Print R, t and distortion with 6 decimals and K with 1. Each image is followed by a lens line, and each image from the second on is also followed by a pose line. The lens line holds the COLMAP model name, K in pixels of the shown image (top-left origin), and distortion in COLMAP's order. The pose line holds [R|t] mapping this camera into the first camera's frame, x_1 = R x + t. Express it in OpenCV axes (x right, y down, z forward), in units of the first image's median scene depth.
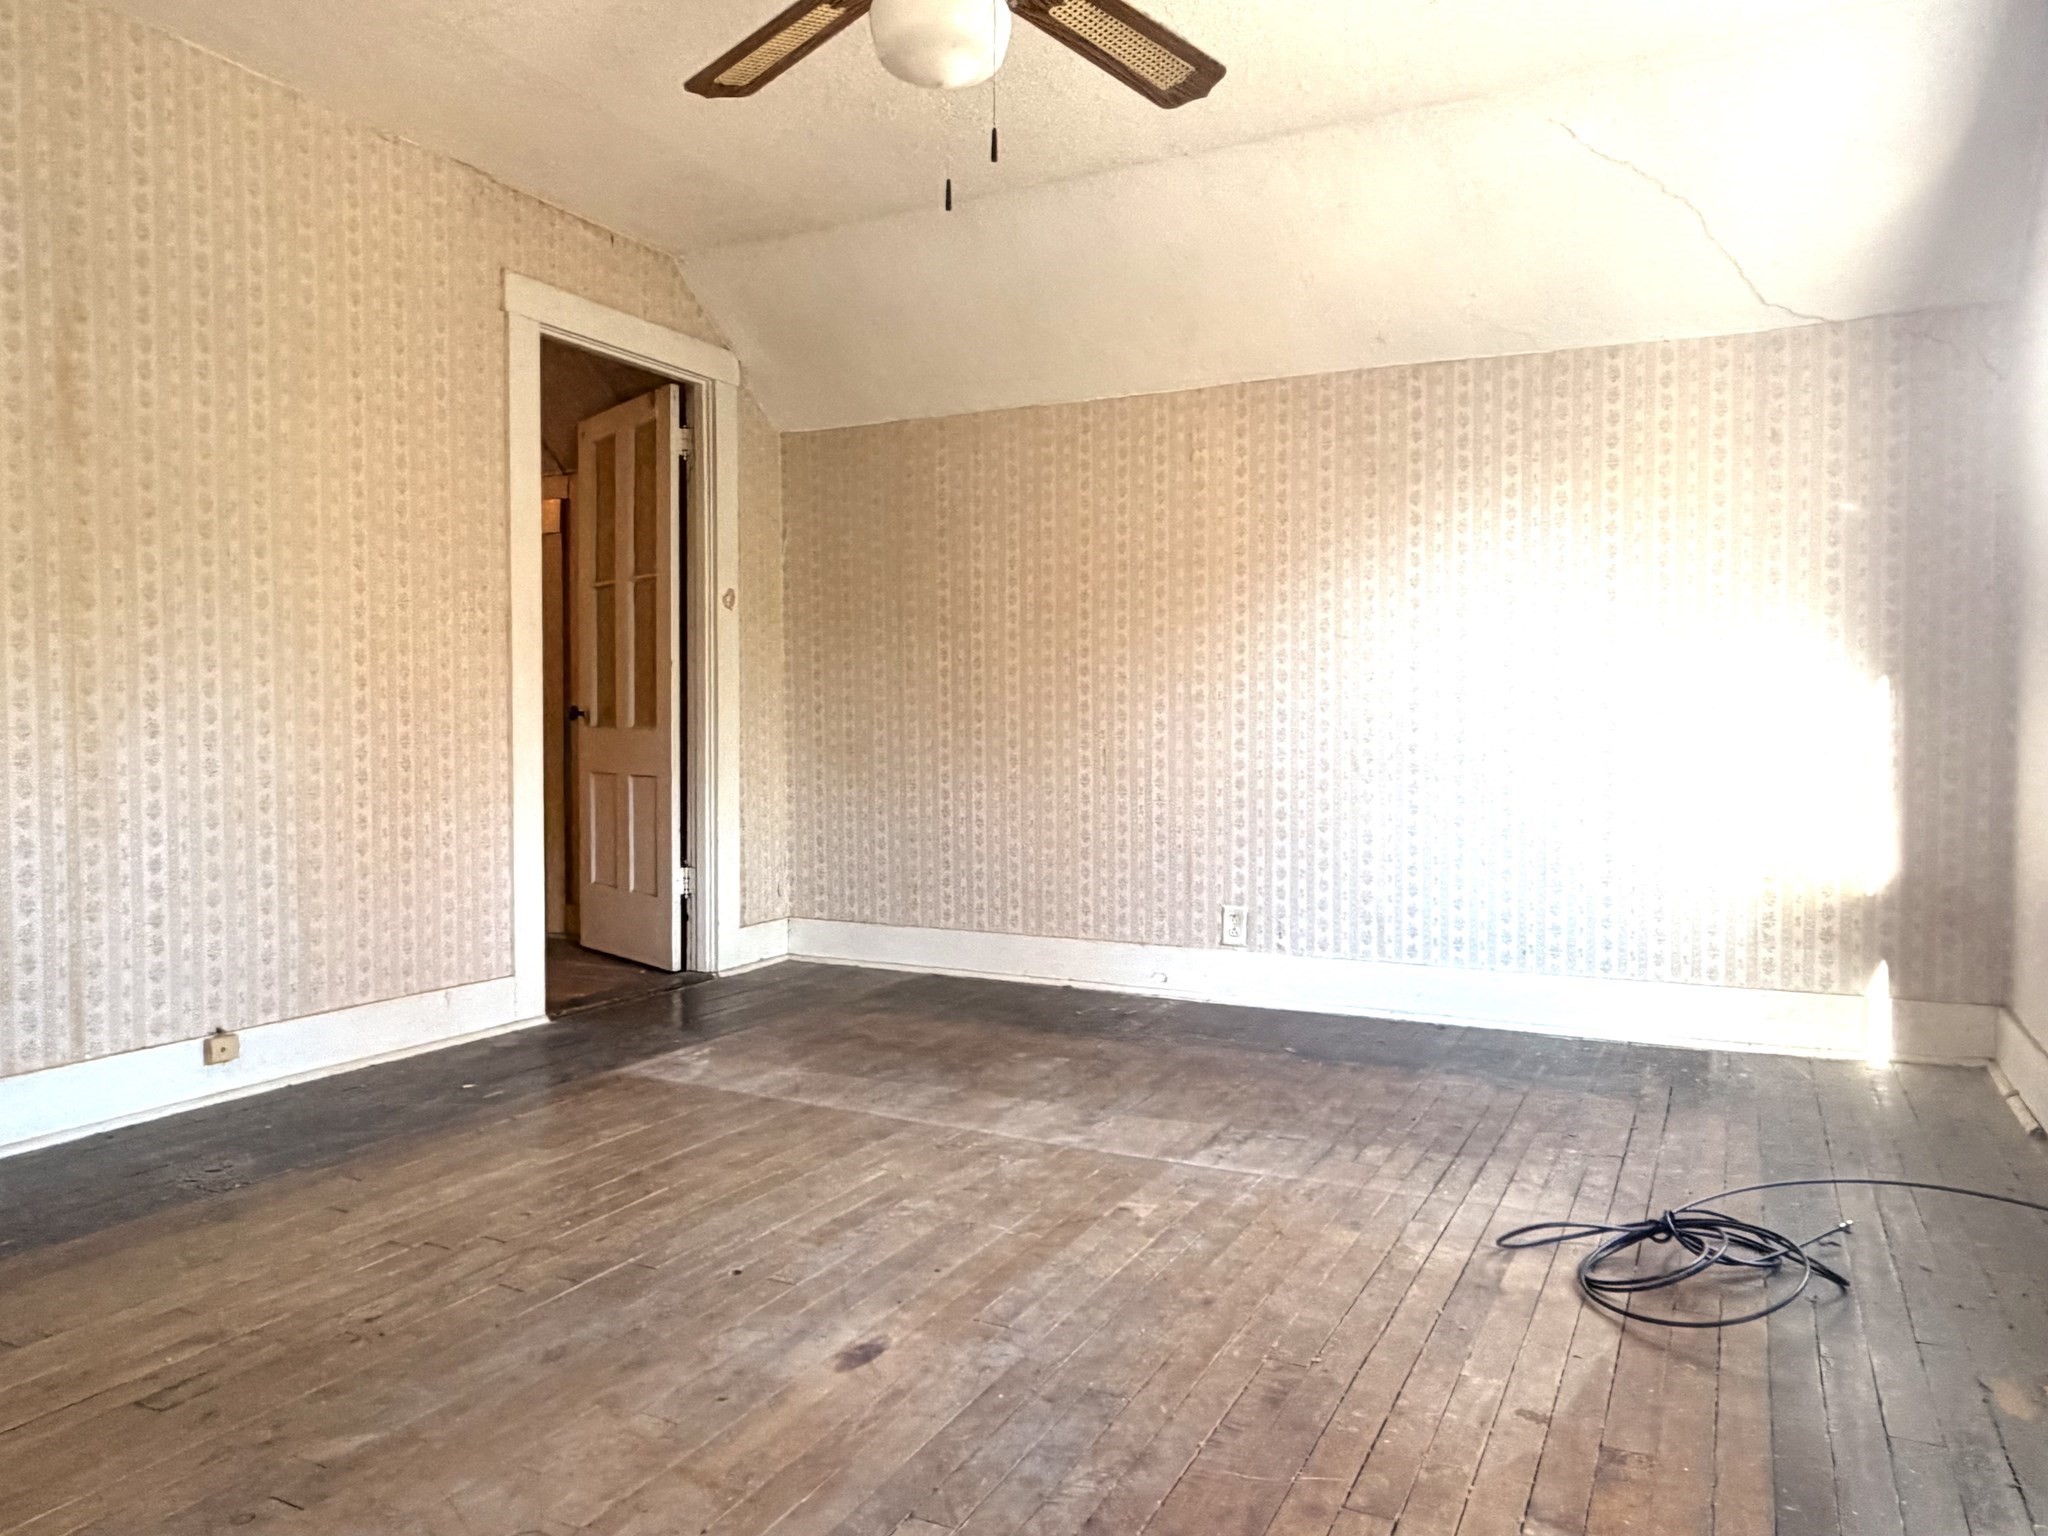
lens RADIAL K [[1404.4, 0, 1024.0], [0, 1404.4, 768.0], [0, 0, 1]] dist [-0.003191, -0.001707]
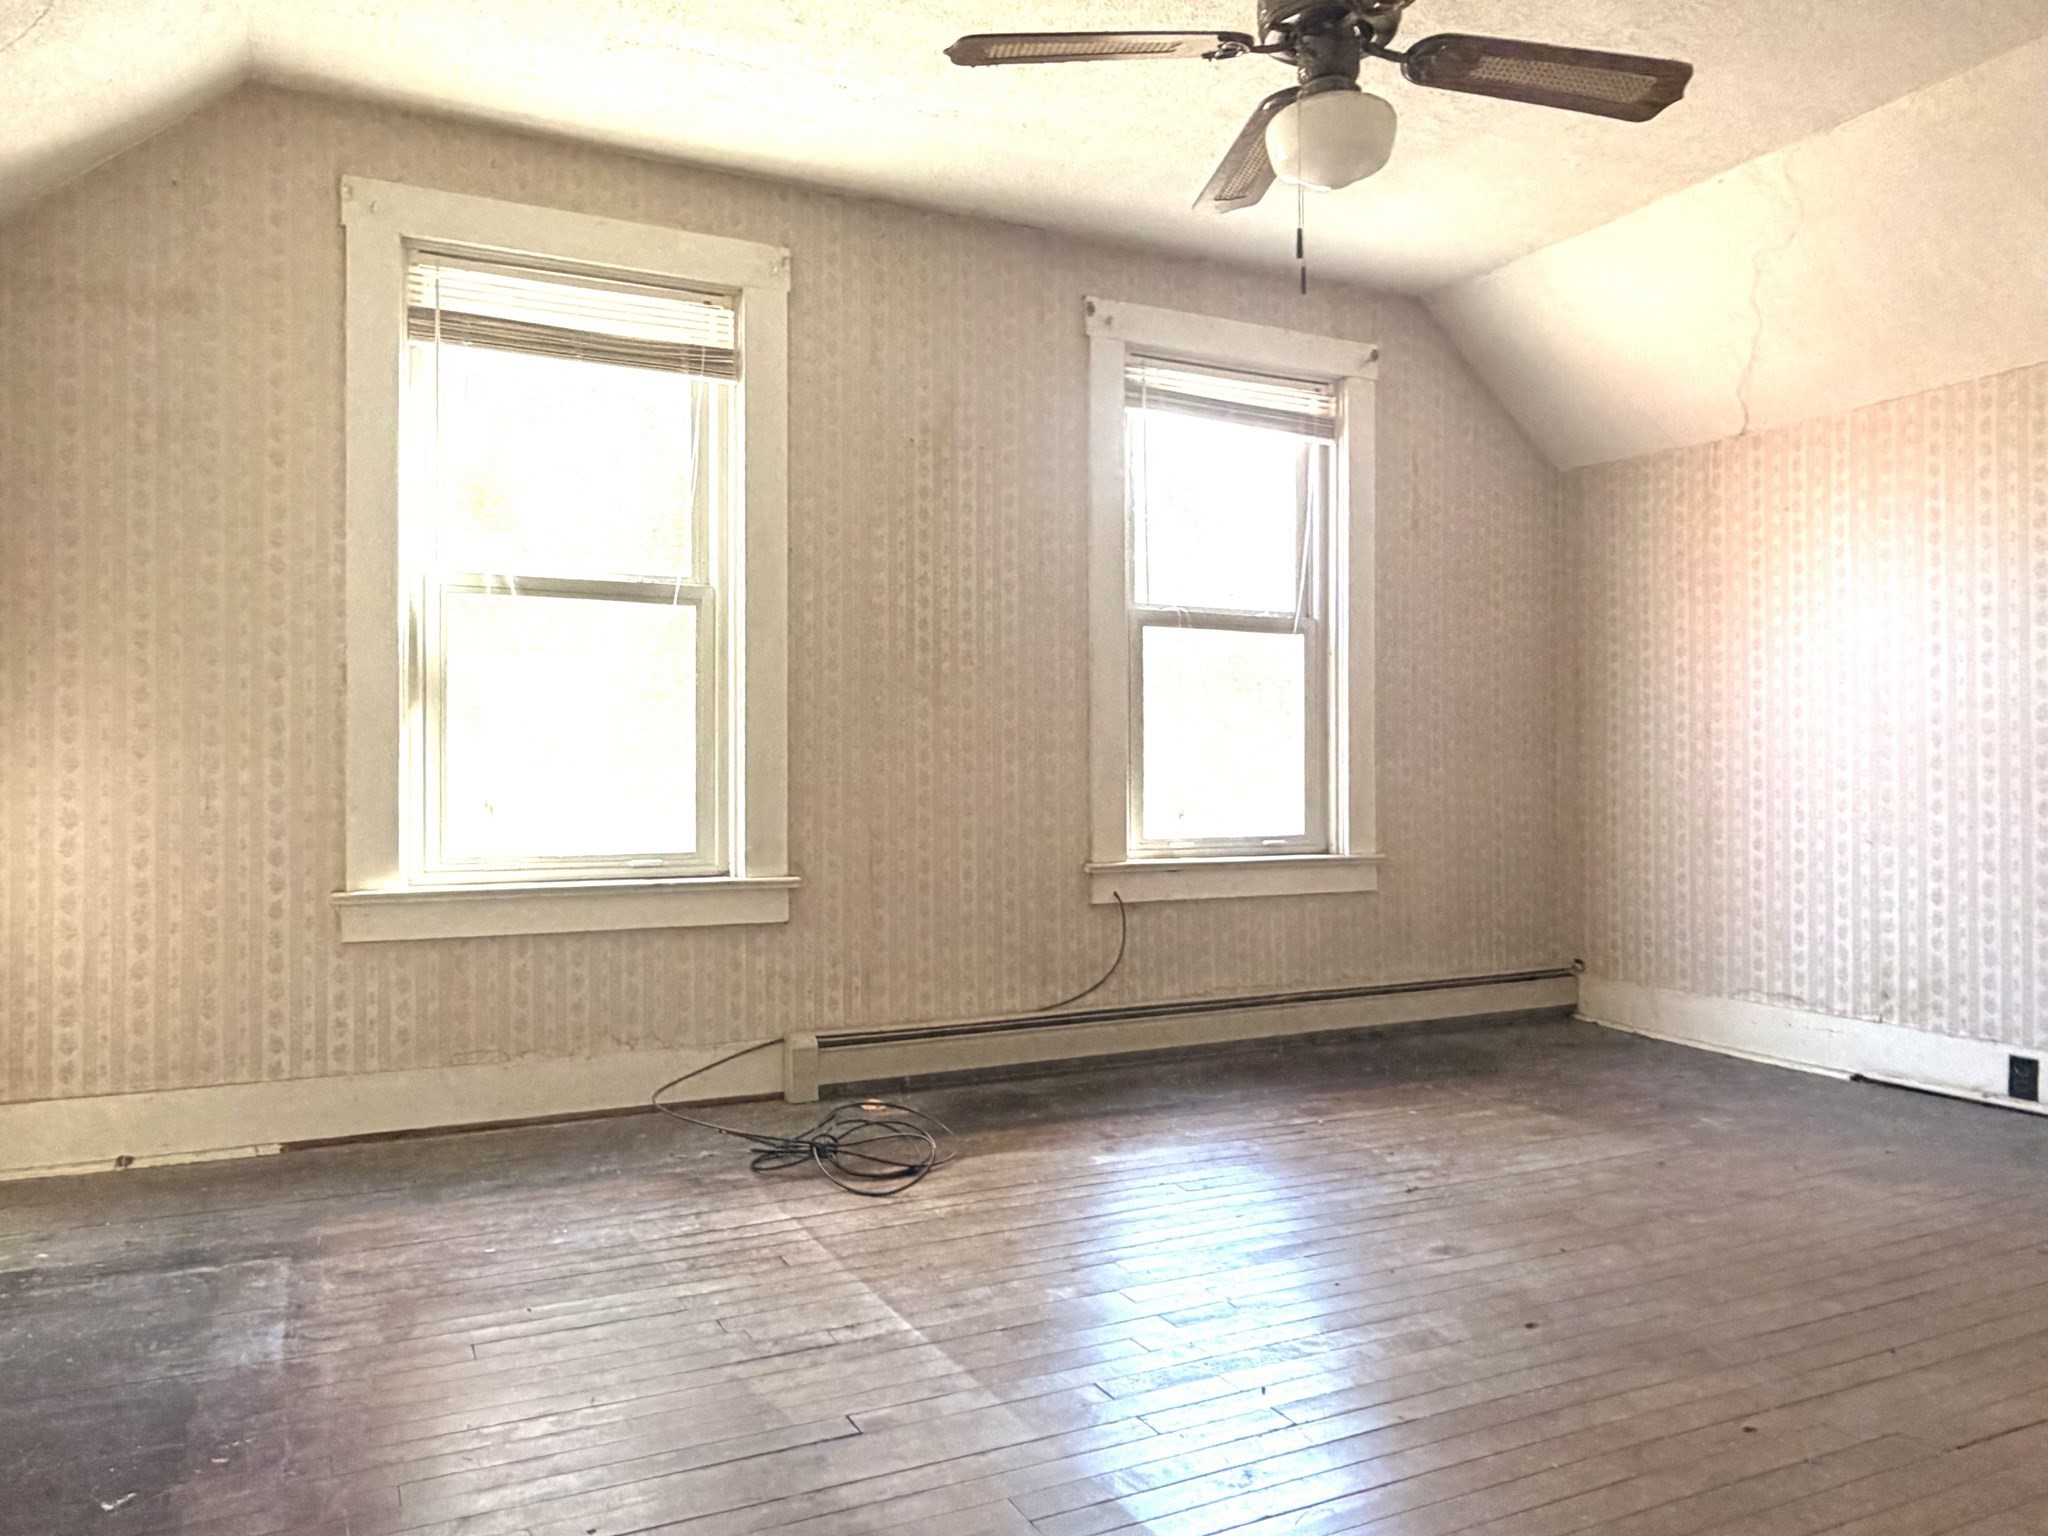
lens RADIAL K [[1404.4, 0, 1024.0], [0, 1404.4, 768.0], [0, 0, 1]] dist [-0.003191, -0.001707]
pose [[-0.795588, 0.009074, 0.605770, -0.426617], [0.024627, 0.999546, 0.017371, -0.041718], [-0.605337, 0.028739, -0.795450, 1.645027]]
